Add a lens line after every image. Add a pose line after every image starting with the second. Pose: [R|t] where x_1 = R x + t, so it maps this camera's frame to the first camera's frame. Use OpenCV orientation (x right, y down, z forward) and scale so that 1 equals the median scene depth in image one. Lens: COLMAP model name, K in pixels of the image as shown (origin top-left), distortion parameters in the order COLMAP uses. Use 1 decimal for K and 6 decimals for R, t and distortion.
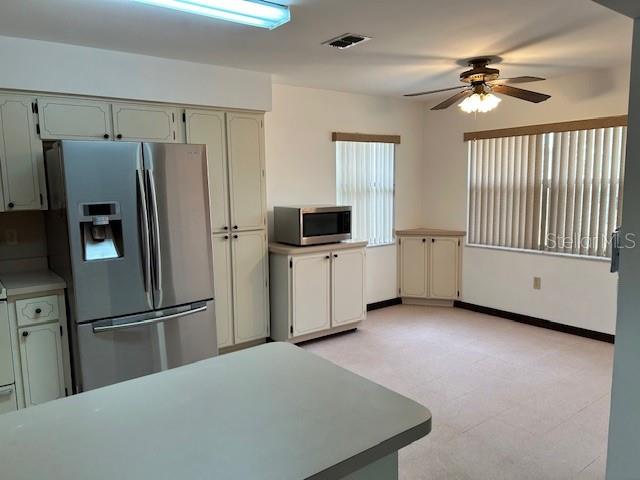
lens RADIAL K [[475.6, 0, 320.0], [0, 475.6, 240.0], [0, 0, 1]] dist [0.068913, -0.076830]
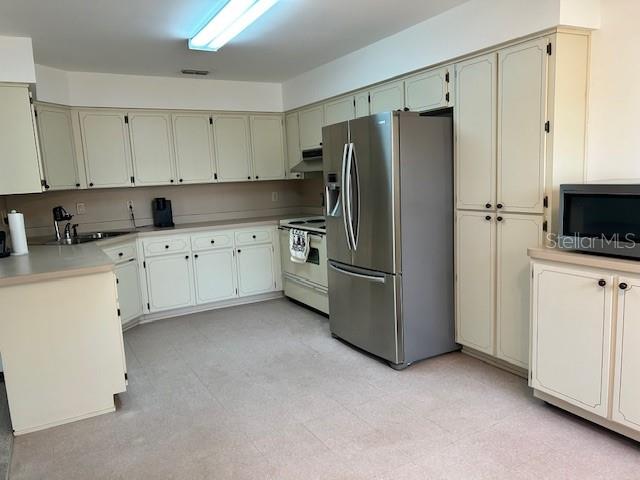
lens RADIAL K [[475.6, 0, 320.0], [0, 475.6, 240.0], [0, 0, 1]] dist [0.068913, -0.076830]
pose [[-0.120318, 0.163003, -0.979262, 0.548799], [-0.071955, 0.982401, 0.172367, -0.076351], [0.990124, 0.091202, -0.106472, 0.731150]]
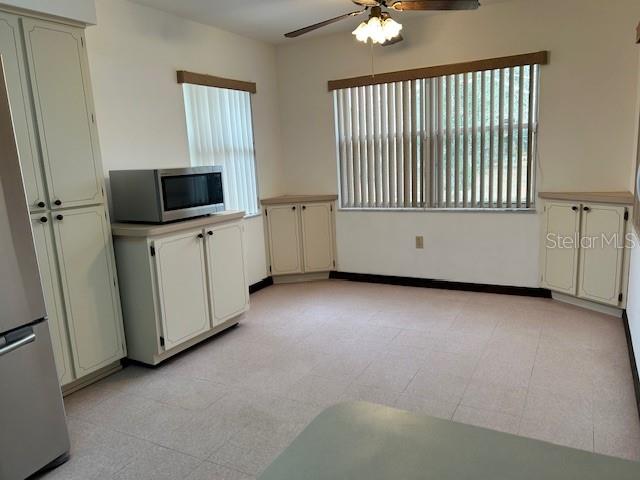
lens RADIAL K [[475.6, 0, 320.0], [0, 475.6, 240.0], [0, 0, 1]] dist [0.068913, -0.076830]
pose [[0.912877, -0.102693, 0.395107, -0.105433], [0.086192, 0.994510, 0.059342, 0.014005], [-0.399032, -0.020117, 0.916716, 0.237572]]
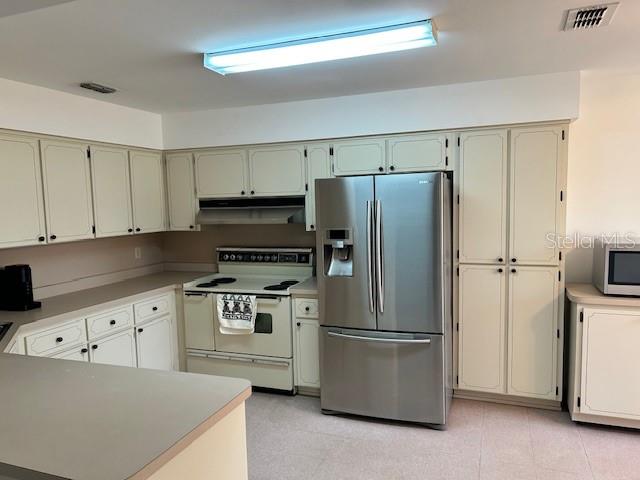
lens RADIAL K [[475.6, 0, 320.0], [0, 475.6, 240.0], [0, 0, 1]] dist [0.068913, -0.076830]
pose [[0.533387, 0.077863, -0.842280, 0.330877], [-0.088430, 0.995431, 0.036021, -0.057417], [0.841236, 0.055270, 0.537835, 0.213828]]
